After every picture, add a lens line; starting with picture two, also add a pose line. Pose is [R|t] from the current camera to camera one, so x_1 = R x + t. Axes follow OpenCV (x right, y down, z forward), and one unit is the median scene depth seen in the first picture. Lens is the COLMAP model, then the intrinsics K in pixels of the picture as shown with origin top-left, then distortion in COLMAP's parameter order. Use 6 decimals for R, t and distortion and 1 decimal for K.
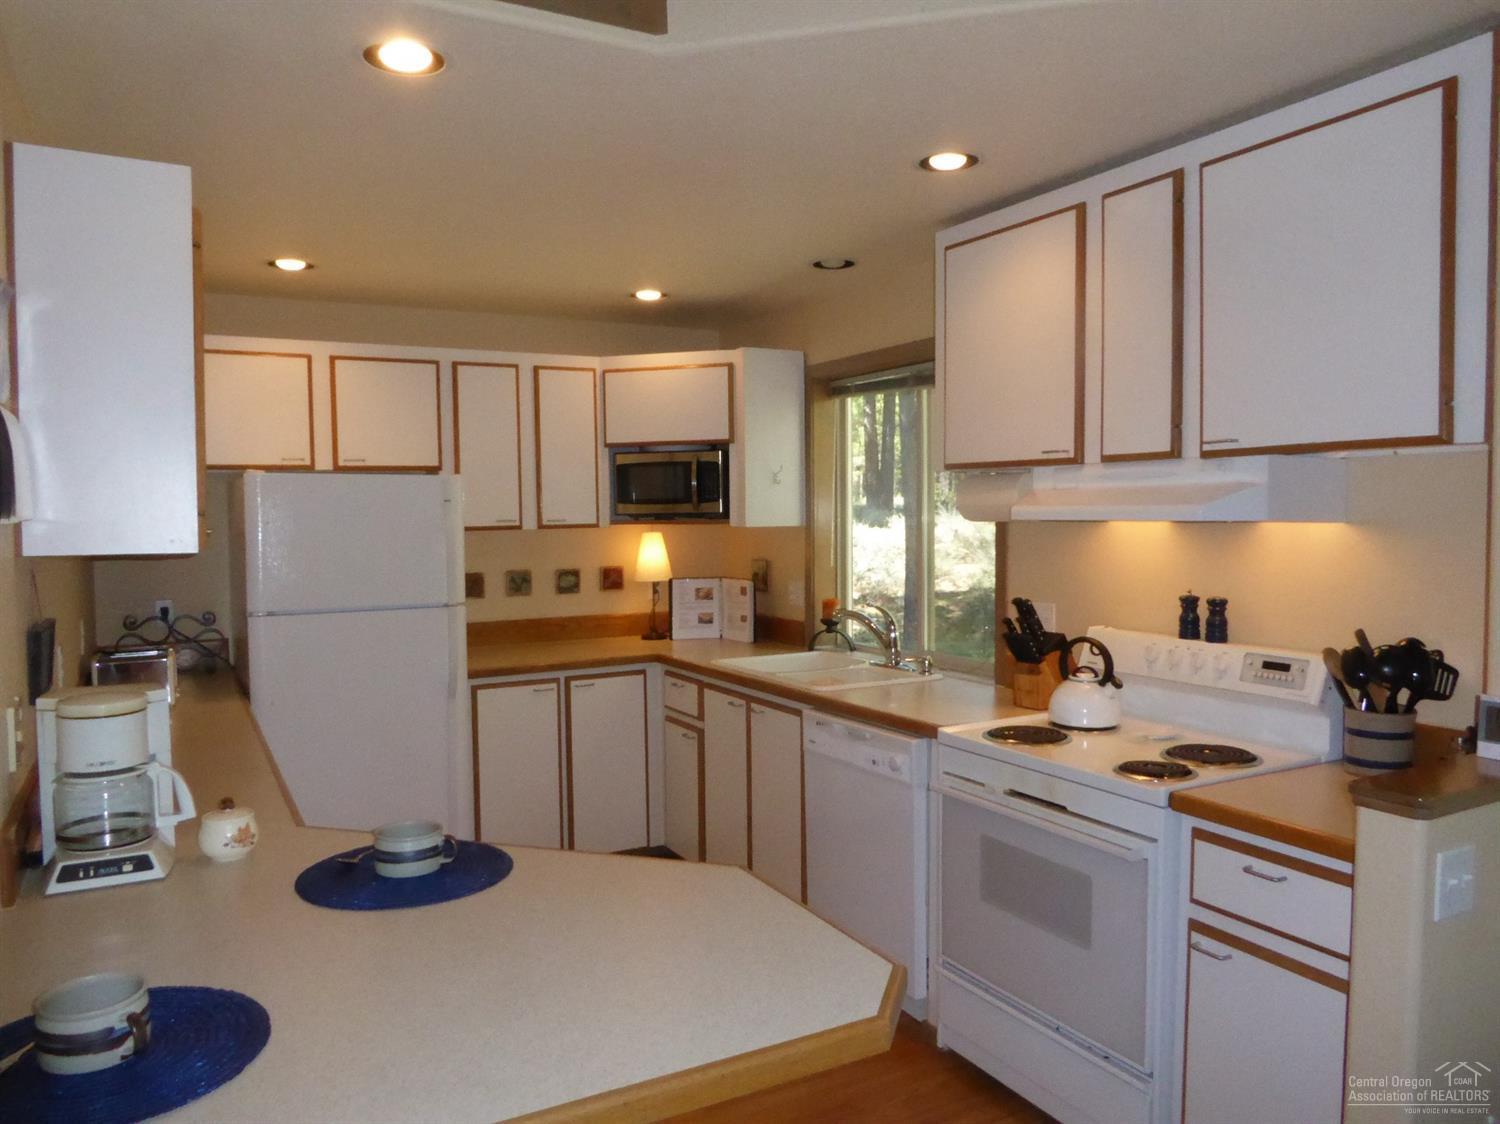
lens RADIAL K [[1071.4, 0, 750.0], [0, 1071.4, 562.0], [0, 0, 1]] dist [-0.037568, 0.000883]
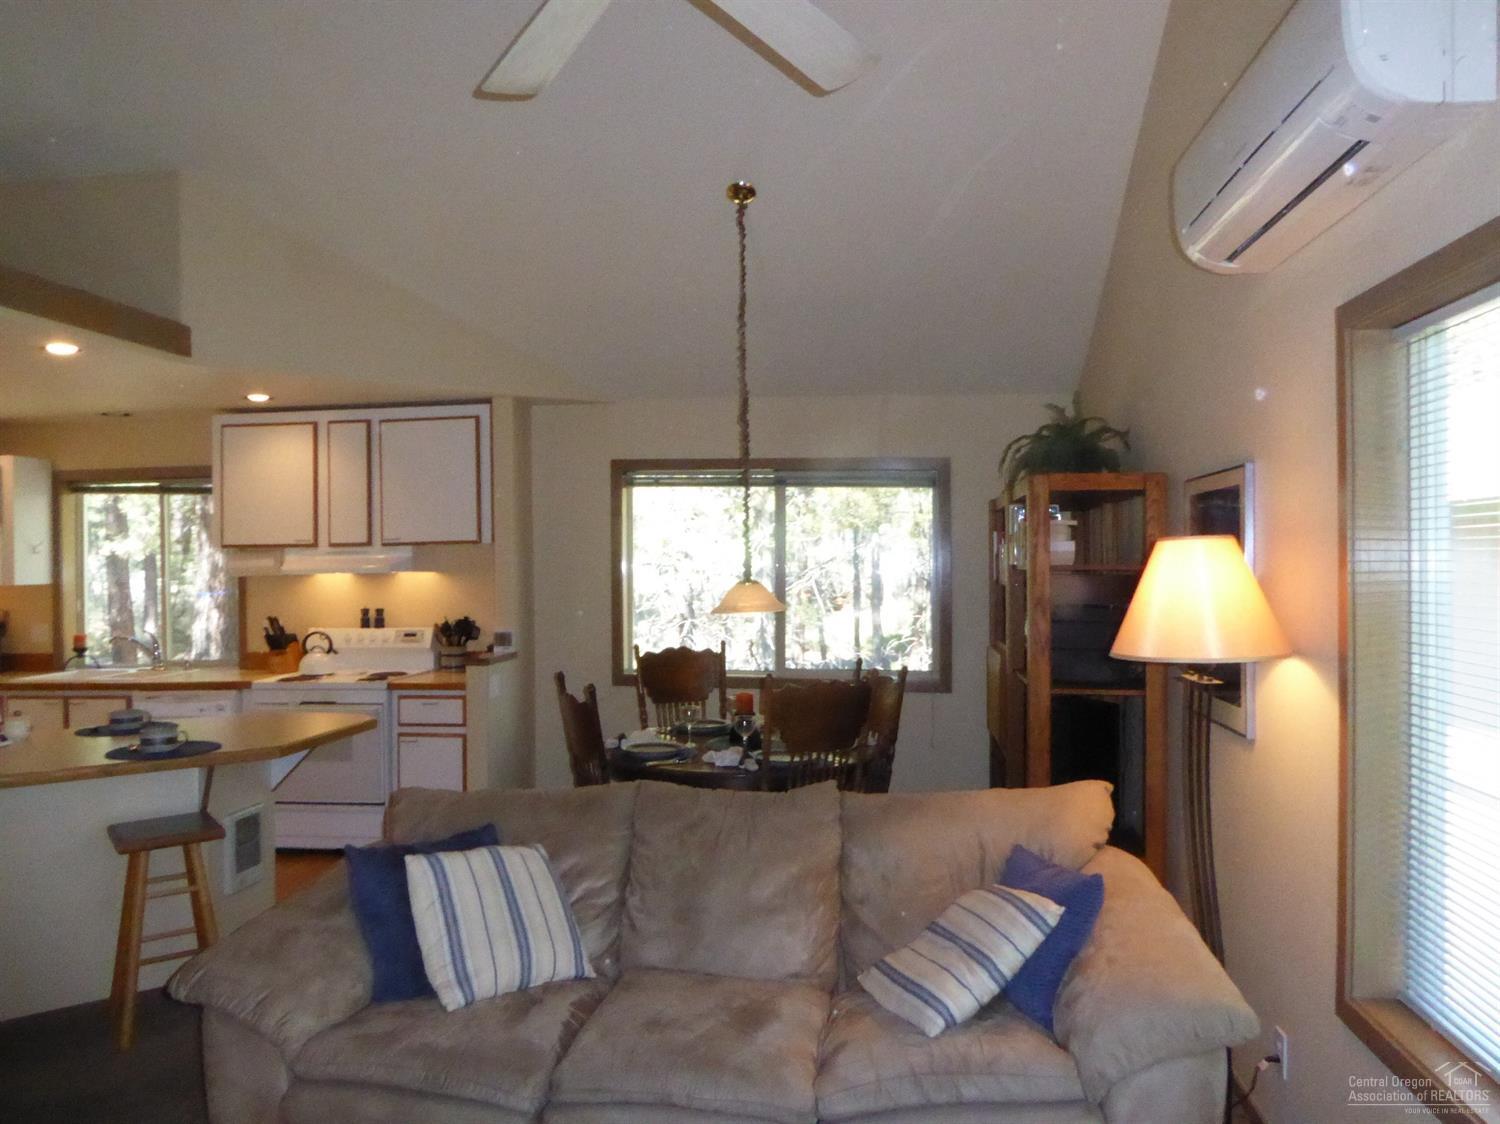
lens RADIAL K [[1071.4, 0, 750.0], [0, 1071.4, 562.0], [0, 0, 1]] dist [-0.037568, 0.000883]
pose [[0.574306, -0.001943, 0.818638, -0.909077], [0.050815, 0.998153, -0.033279, 0.049837], [-0.817062, 0.060712, 0.573344, -0.880592]]
